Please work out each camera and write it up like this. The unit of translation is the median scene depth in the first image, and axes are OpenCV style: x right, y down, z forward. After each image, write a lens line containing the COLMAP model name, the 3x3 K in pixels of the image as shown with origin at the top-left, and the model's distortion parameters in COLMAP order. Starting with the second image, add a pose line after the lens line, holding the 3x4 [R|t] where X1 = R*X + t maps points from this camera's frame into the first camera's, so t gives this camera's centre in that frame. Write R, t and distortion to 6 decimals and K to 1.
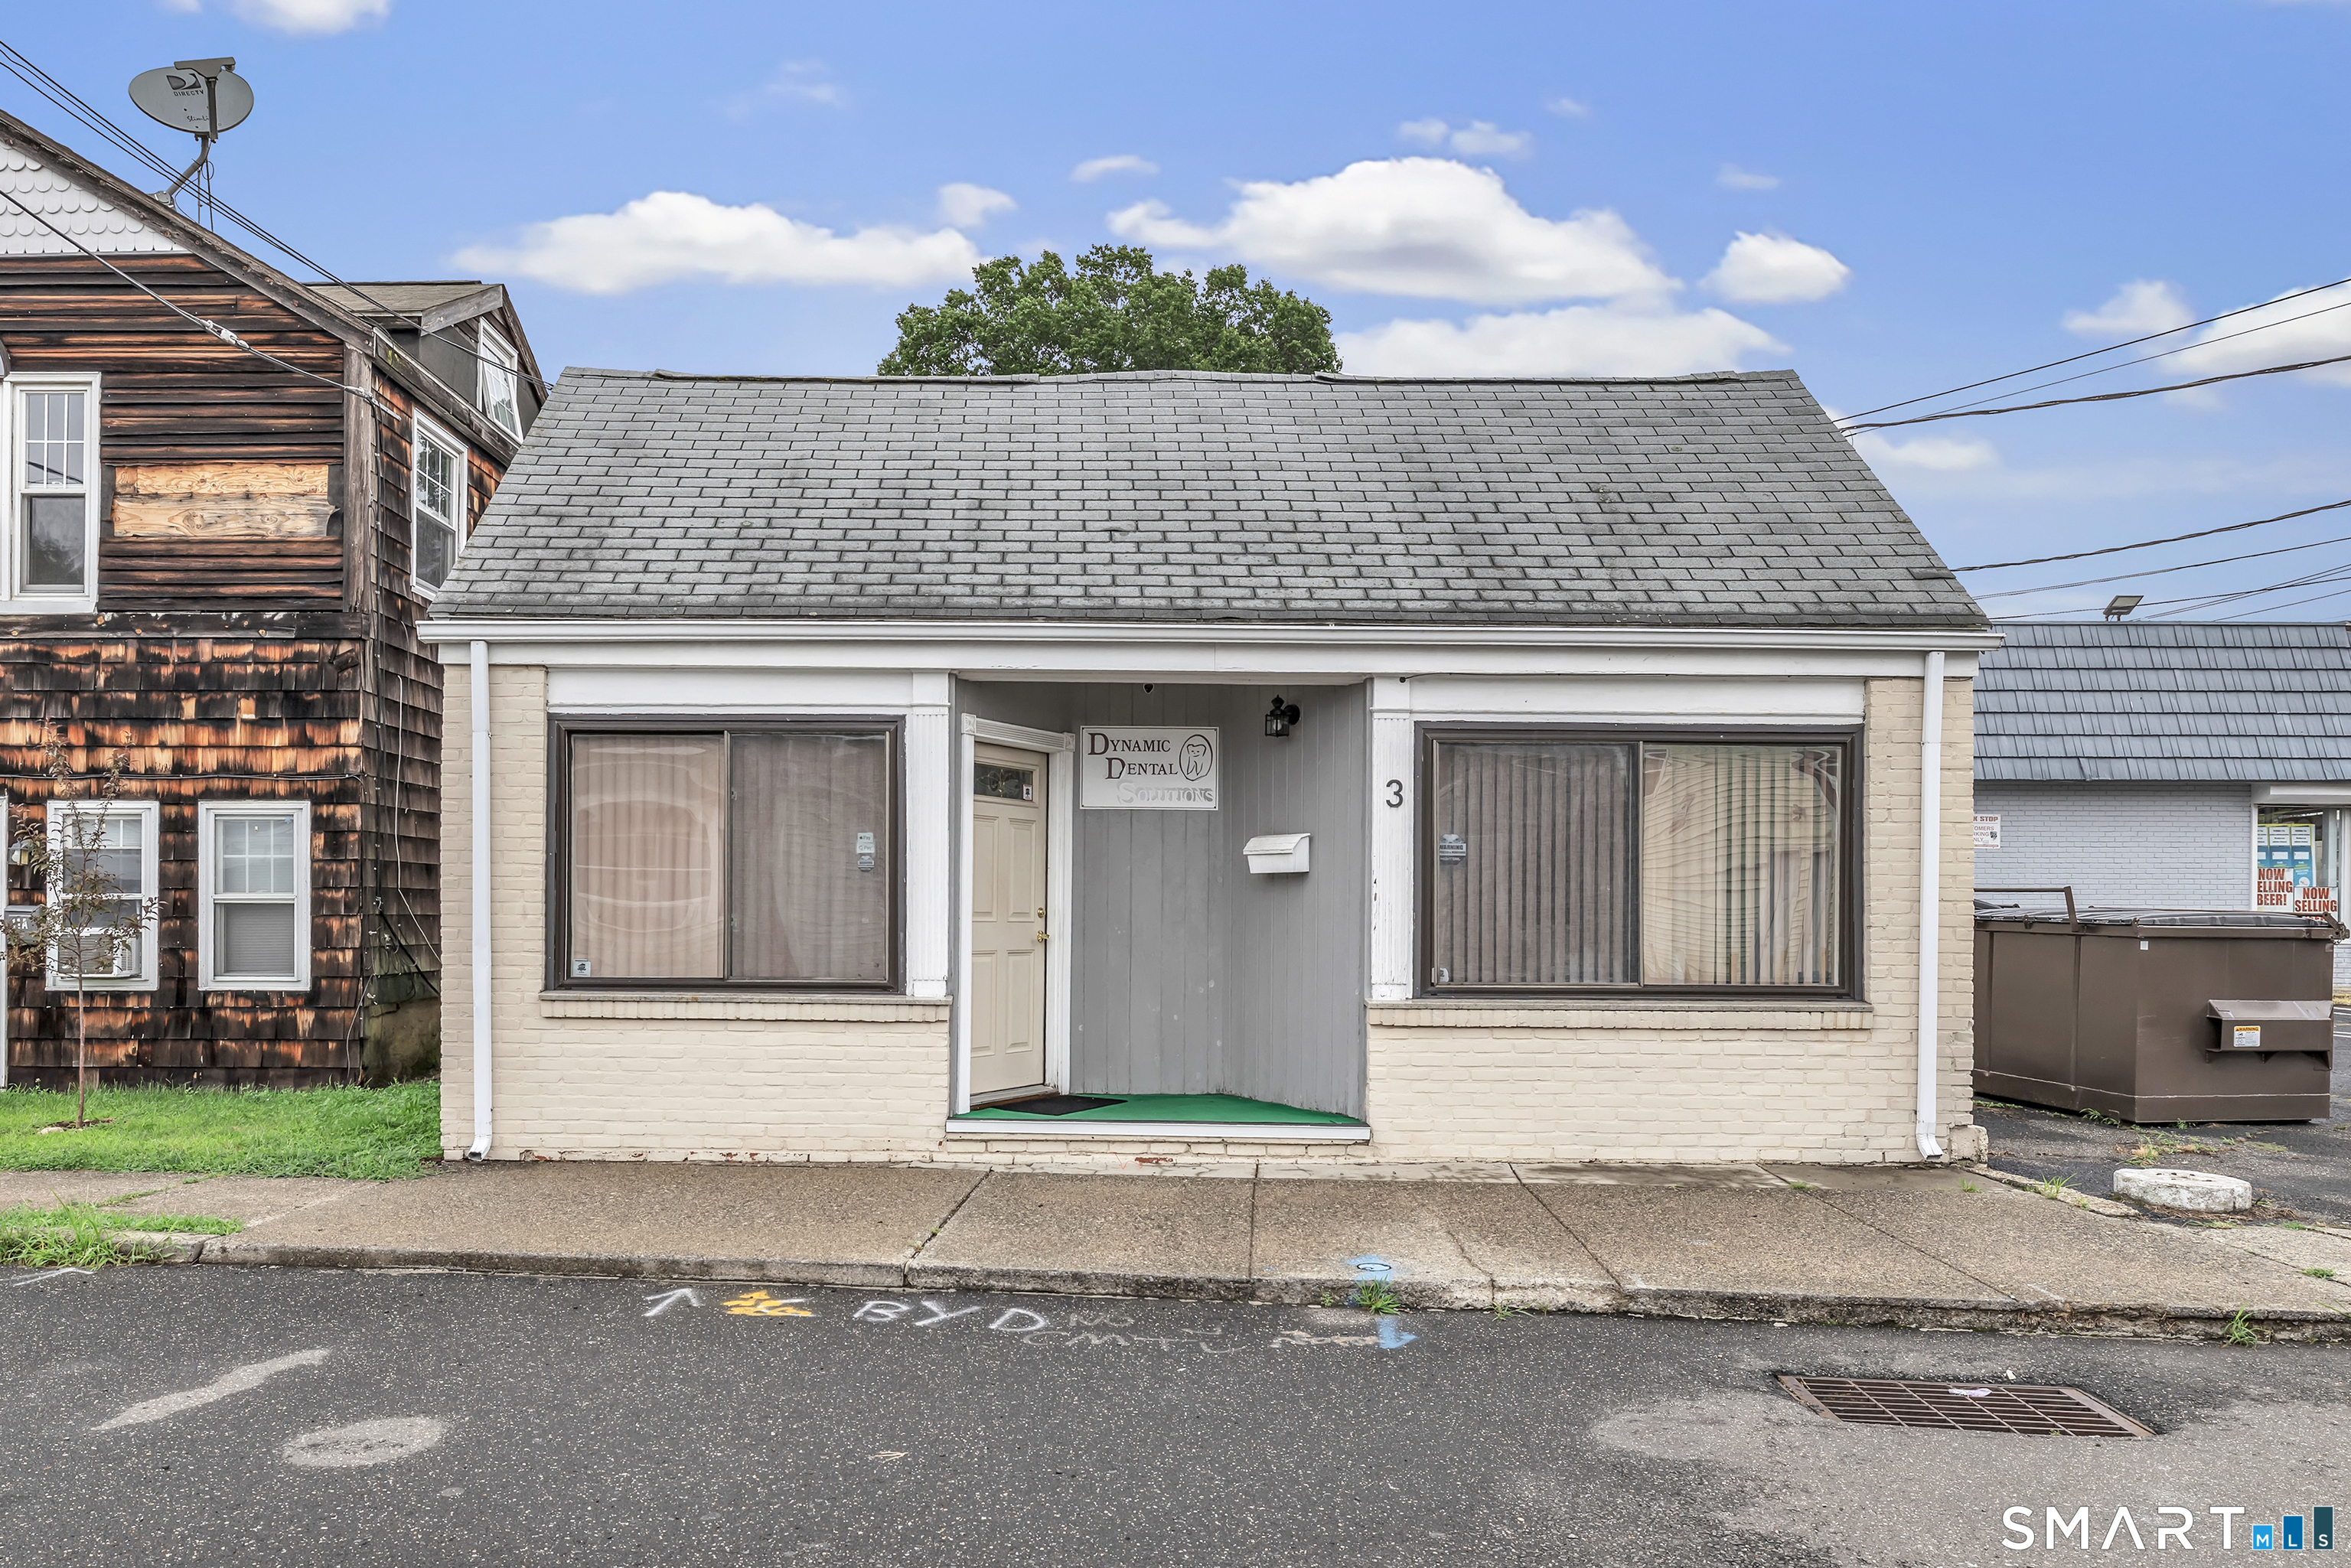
lens RADIAL K [[1224.5, 0, 1174.5], [0, 1224.5, 789.7], [0, 0, 1]] dist [0.000768, -0.000029]
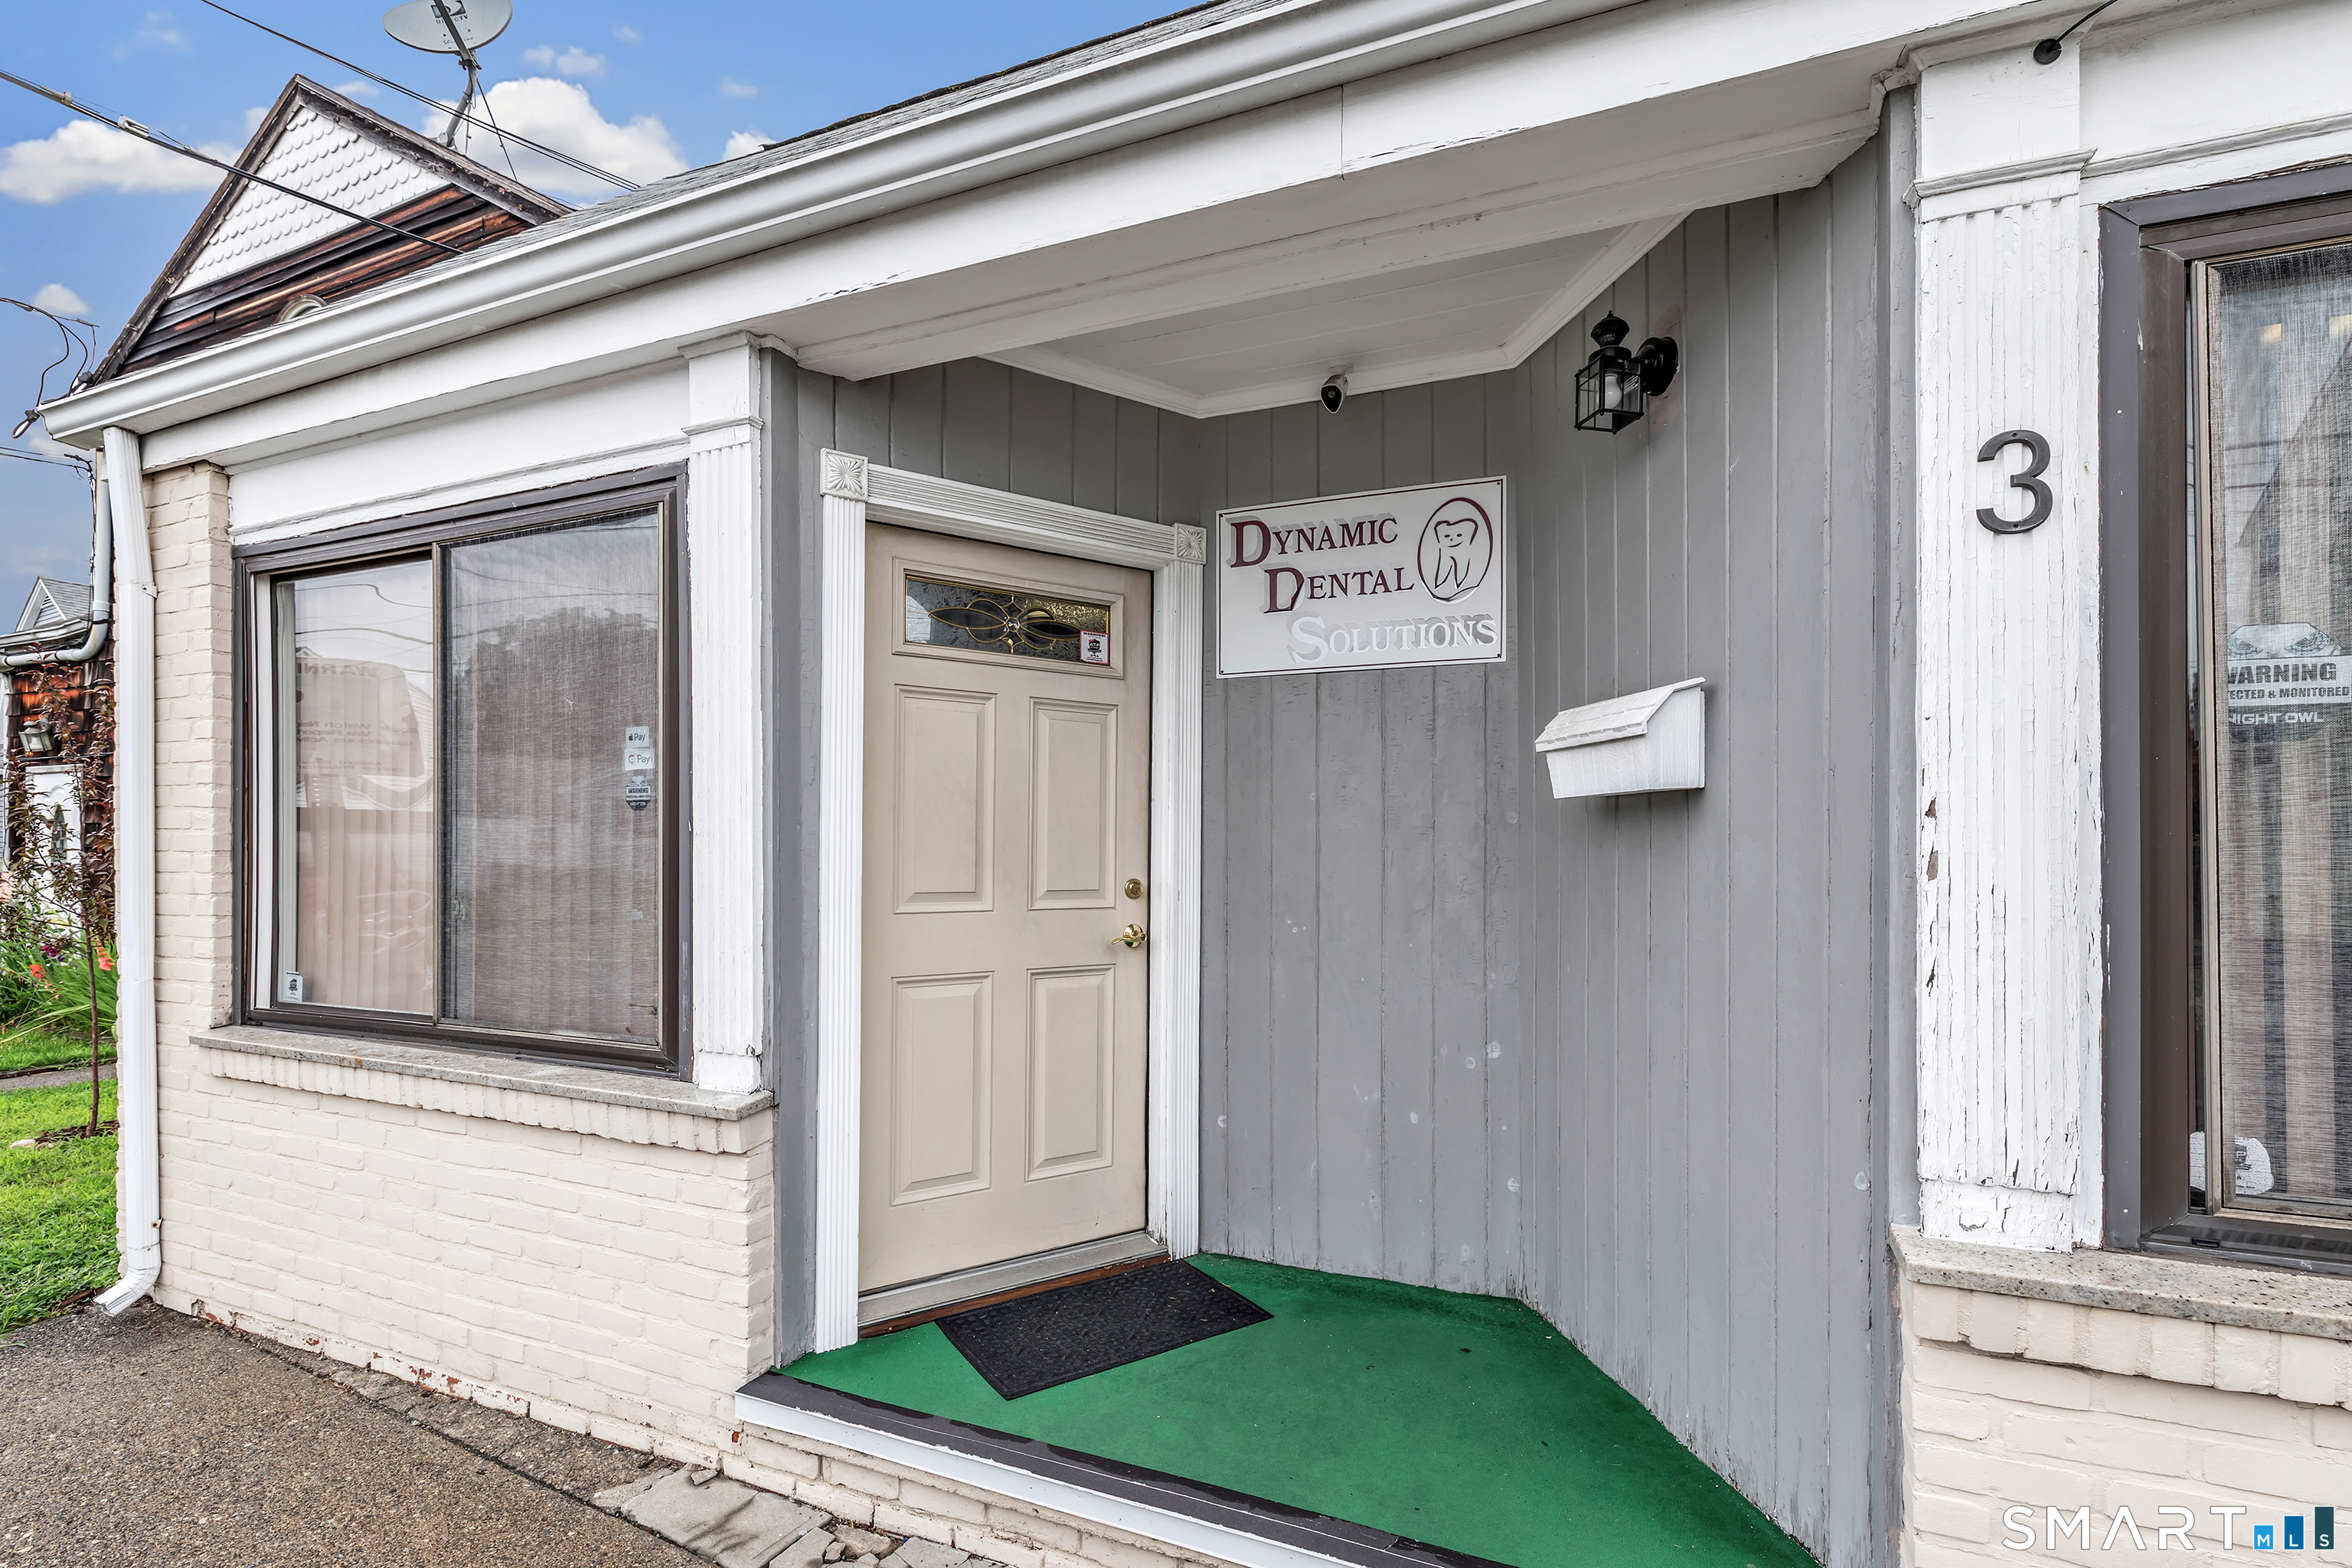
lens RADIAL K [[1130.8, 0, 1173.5], [0, 1130.8, 815.3], [0, 0, 1]] dist [-0.001192, -0.000302]
pose [[0.912859, -0.017562, -0.407896, 0.098532], [0.043012, 0.997651, 0.053306, 0.048874], [0.406002, -0.066205, 0.911471, 0.615457]]
